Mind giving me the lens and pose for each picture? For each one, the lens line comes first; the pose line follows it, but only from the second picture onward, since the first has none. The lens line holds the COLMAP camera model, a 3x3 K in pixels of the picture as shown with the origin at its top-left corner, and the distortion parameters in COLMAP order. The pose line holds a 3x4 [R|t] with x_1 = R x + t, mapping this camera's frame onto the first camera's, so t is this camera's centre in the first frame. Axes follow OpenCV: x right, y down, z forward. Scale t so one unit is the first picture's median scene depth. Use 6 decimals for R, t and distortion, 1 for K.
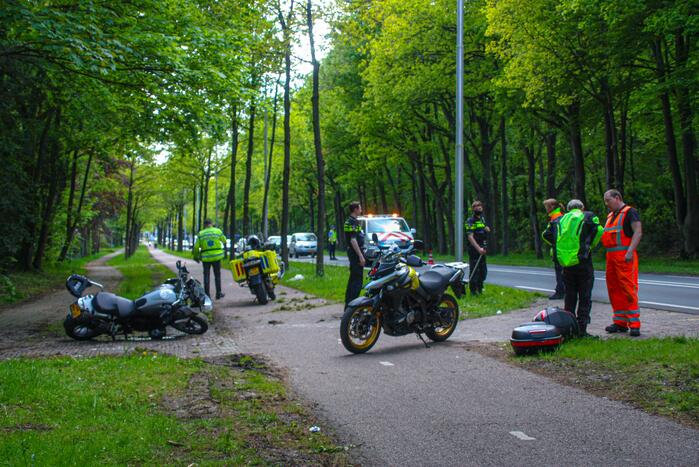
lens RADIAL K [[1292.4, 0, 344.8], [0, 1292.4, 261.6], [0, 0, 1]] dist [0.201574, 0.000000]
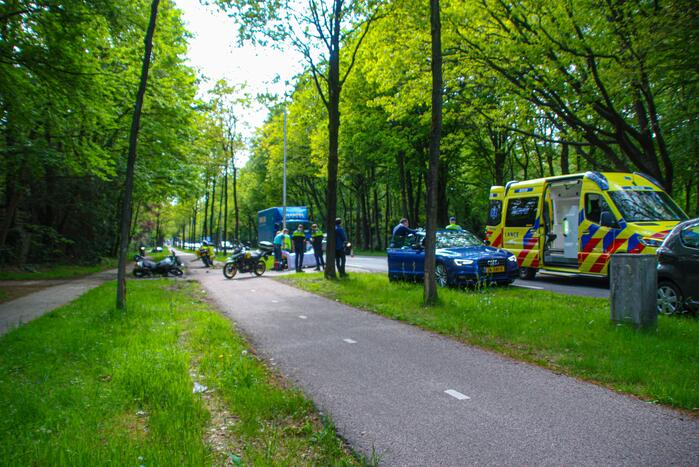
lens RADIAL K [[706.9, 0, 346.7], [0, 706.9, 229.3], [0, 0, 1]] dist [-0.017229, 0.000000]
pose [[0.995373, -0.002142, 0.096067, 0.106733], [0.005574, 0.999355, -0.035465, 0.011700], [-0.095929, 0.035836, 0.994743, -0.602221]]
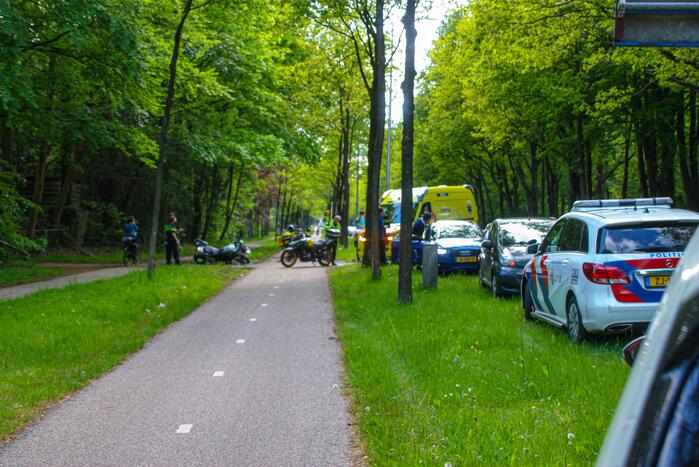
lens RADIAL K [[1390.2, 0, 343.0], [0, 1390.2, 238.1], [0, 0, 1]] dist [0.397691, 0.000000]
pose [[0.988092, 0.021948, -0.152288, 0.501304], [-0.023273, 0.999705, -0.006925, 0.020345], [0.152091, 0.010387, 0.988312, -1.705519]]
